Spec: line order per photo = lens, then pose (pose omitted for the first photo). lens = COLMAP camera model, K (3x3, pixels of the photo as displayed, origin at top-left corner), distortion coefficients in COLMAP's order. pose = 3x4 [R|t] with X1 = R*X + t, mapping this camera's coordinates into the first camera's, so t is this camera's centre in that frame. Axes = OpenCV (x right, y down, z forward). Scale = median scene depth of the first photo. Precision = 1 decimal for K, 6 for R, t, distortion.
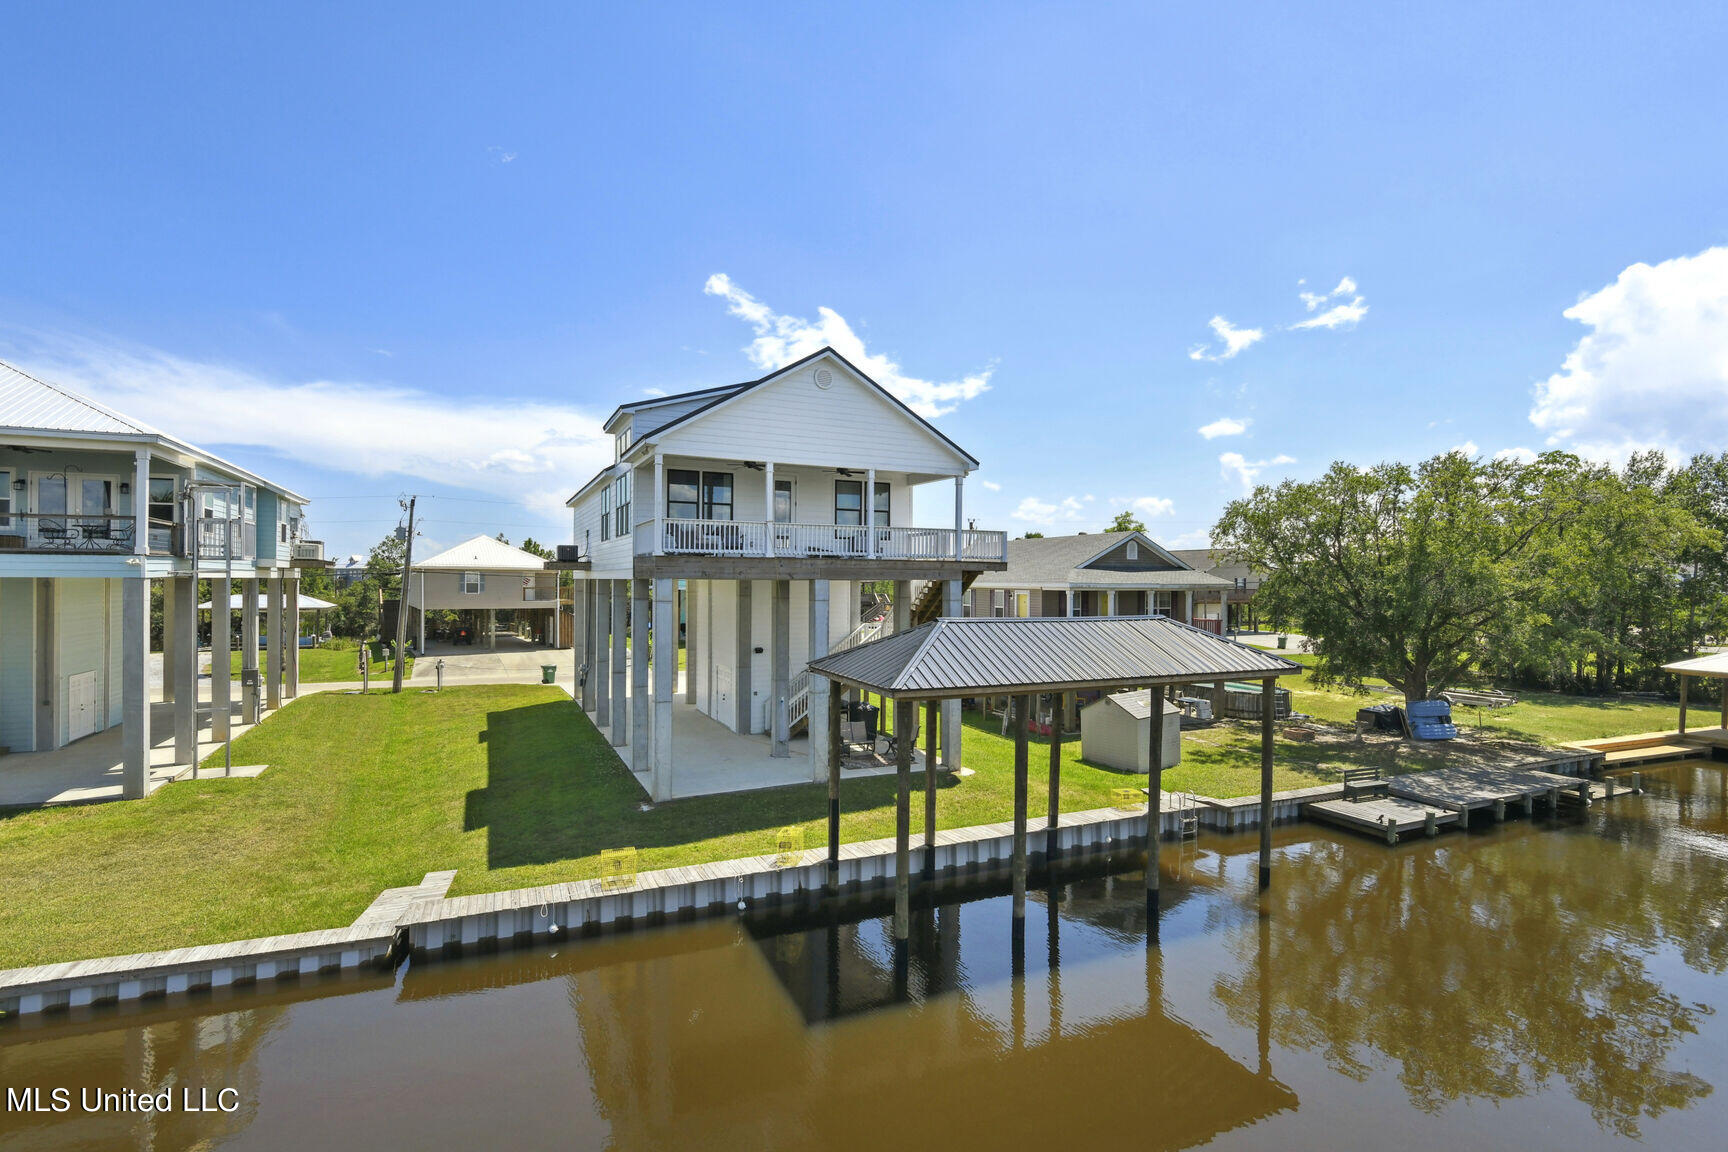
lens RADIAL K [[831.6, 0, 864.0], [0, 831.6, 576.0], [0, 0, 1]] dist [-0.000408, -0.000159]
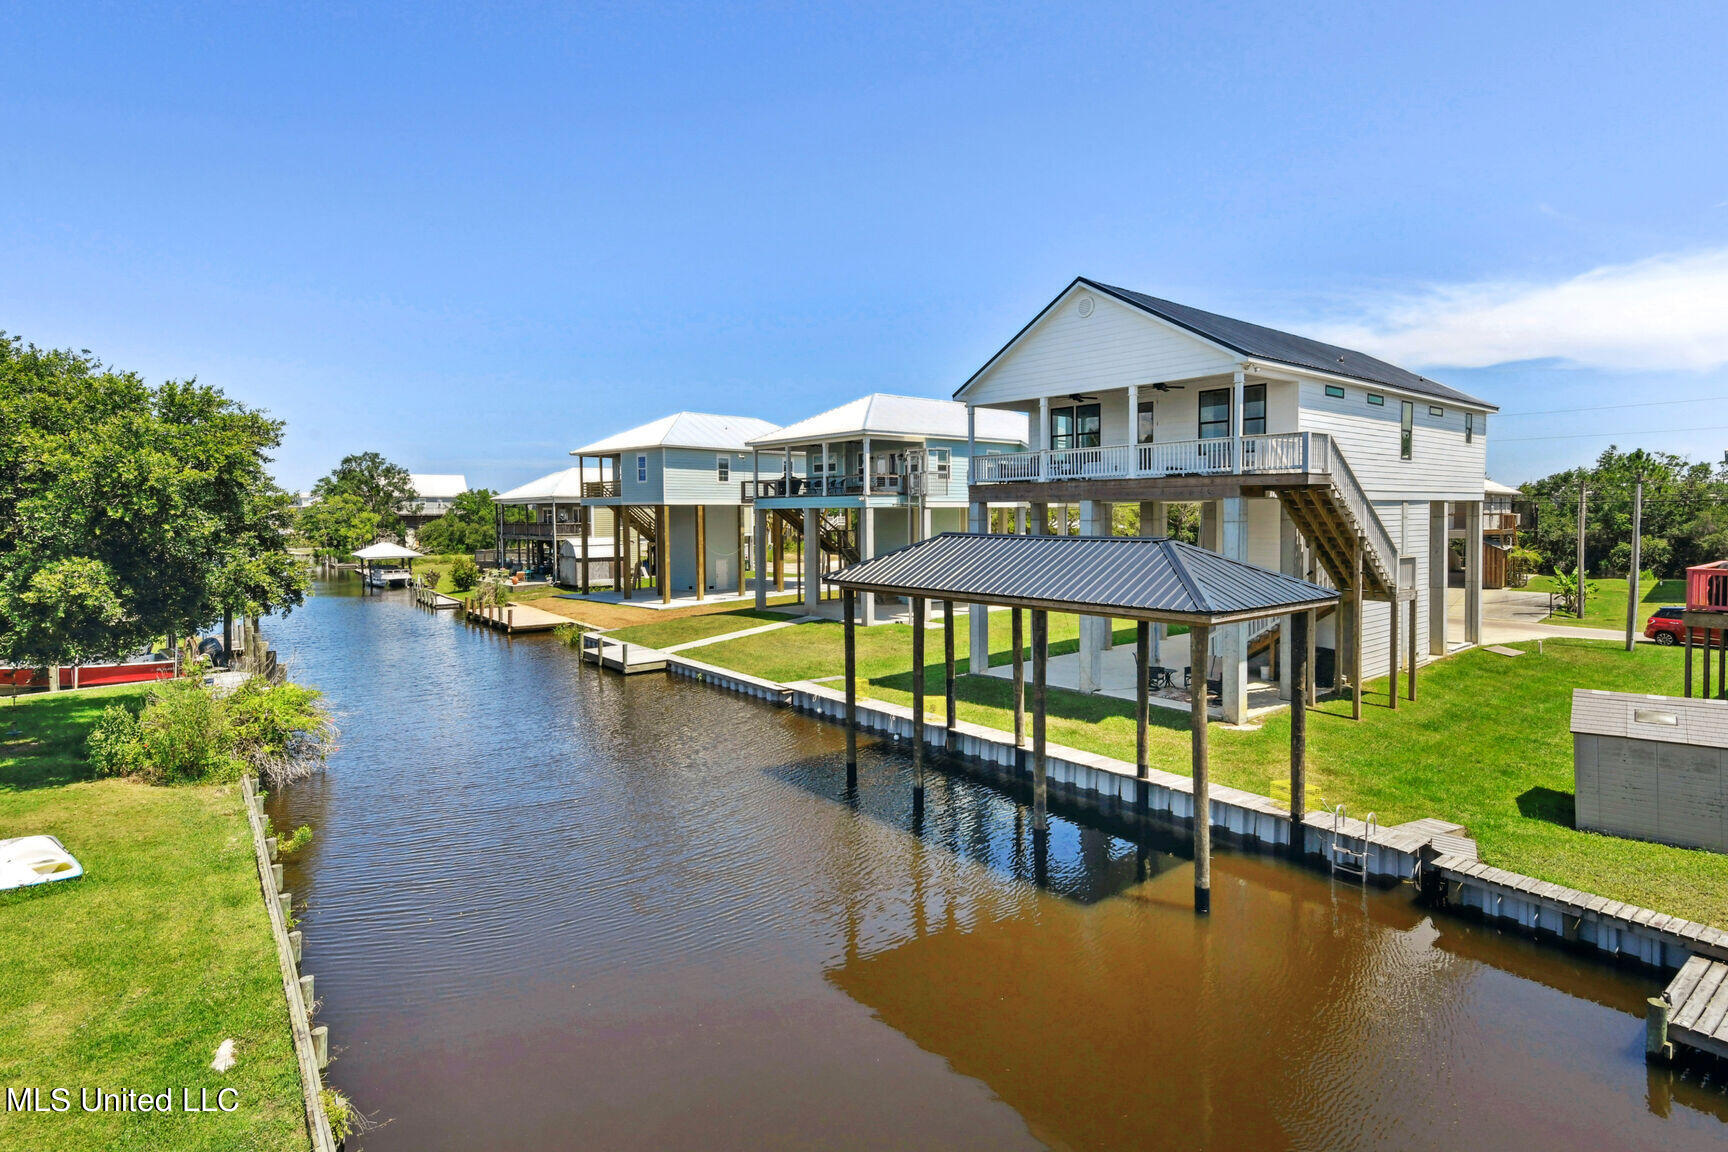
lens RADIAL K [[866.7, 0, 863.6], [0, 866.7, 546.4], [0, 0, 1]] dist [-0.000427, -0.000170]
pose [[0.261881, 0.034753, -0.964474, 0.879262], [0.021647, 0.998889, 0.041871, 0.009387], [0.964857, -0.031843, 0.260838, 0.411760]]
